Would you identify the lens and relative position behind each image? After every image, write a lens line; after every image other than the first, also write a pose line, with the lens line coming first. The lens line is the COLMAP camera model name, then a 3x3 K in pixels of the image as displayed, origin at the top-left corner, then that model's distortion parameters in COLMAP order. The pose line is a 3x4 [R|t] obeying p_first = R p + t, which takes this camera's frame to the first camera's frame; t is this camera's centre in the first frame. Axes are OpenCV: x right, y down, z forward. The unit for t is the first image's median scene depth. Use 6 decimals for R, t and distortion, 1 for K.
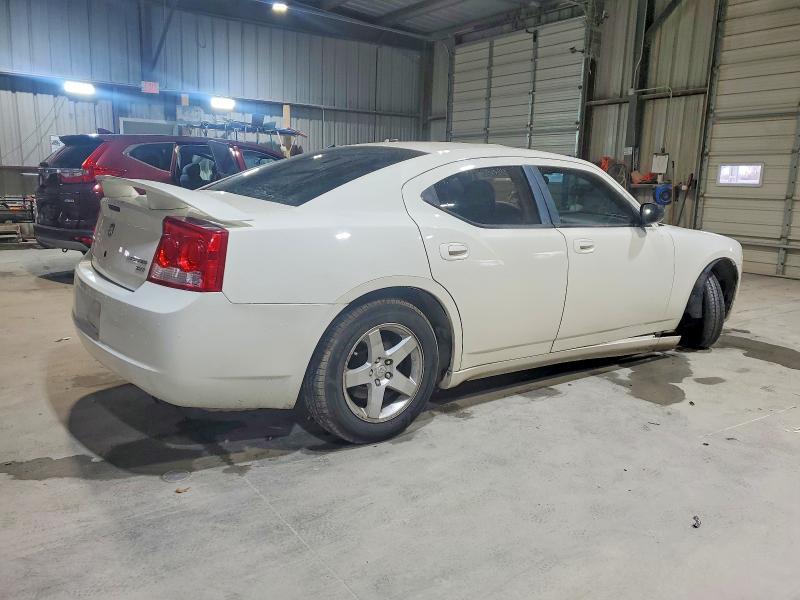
lens RADIAL K [[627.9, 0, 402.3], [0, 627.9, 298.4], [0, 0, 1]] dist [0.007643, 0.007631]
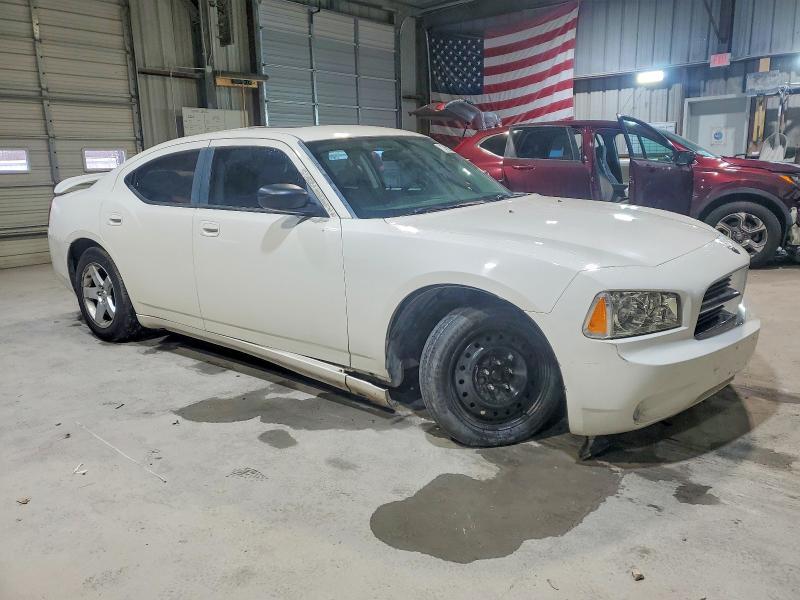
lens RADIAL K [[627.9, 0, 399.8], [0, 627.9, 296.1], [0, 0, 1]] dist [0.007643, 0.007631]
pose [[0.242163, 0.163049, -0.956437, 1.211007], [-0.143179, 0.980991, 0.130983, -0.139994], [0.959613, 0.105222, 0.260905, 0.971641]]
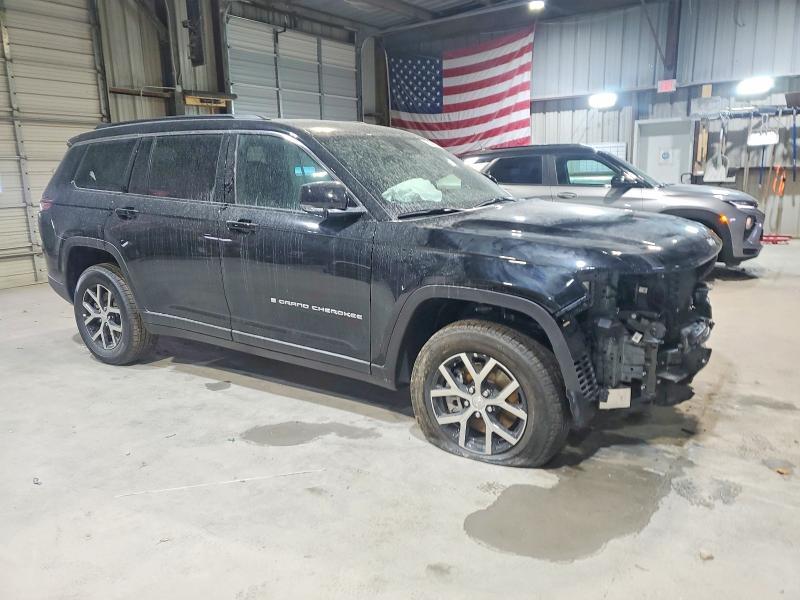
lens RADIAL K [[627.9, 0, 393.2], [0, 627.9, 304.1], [0, 0, 1]] dist [0.007643, 0.007631]
pose [[0.328692, 0.156655, -0.931354, 1.233501], [-0.136110, 0.983710, 0.117426, -0.155666], [0.934578, 0.088170, 0.344660, 0.807637]]
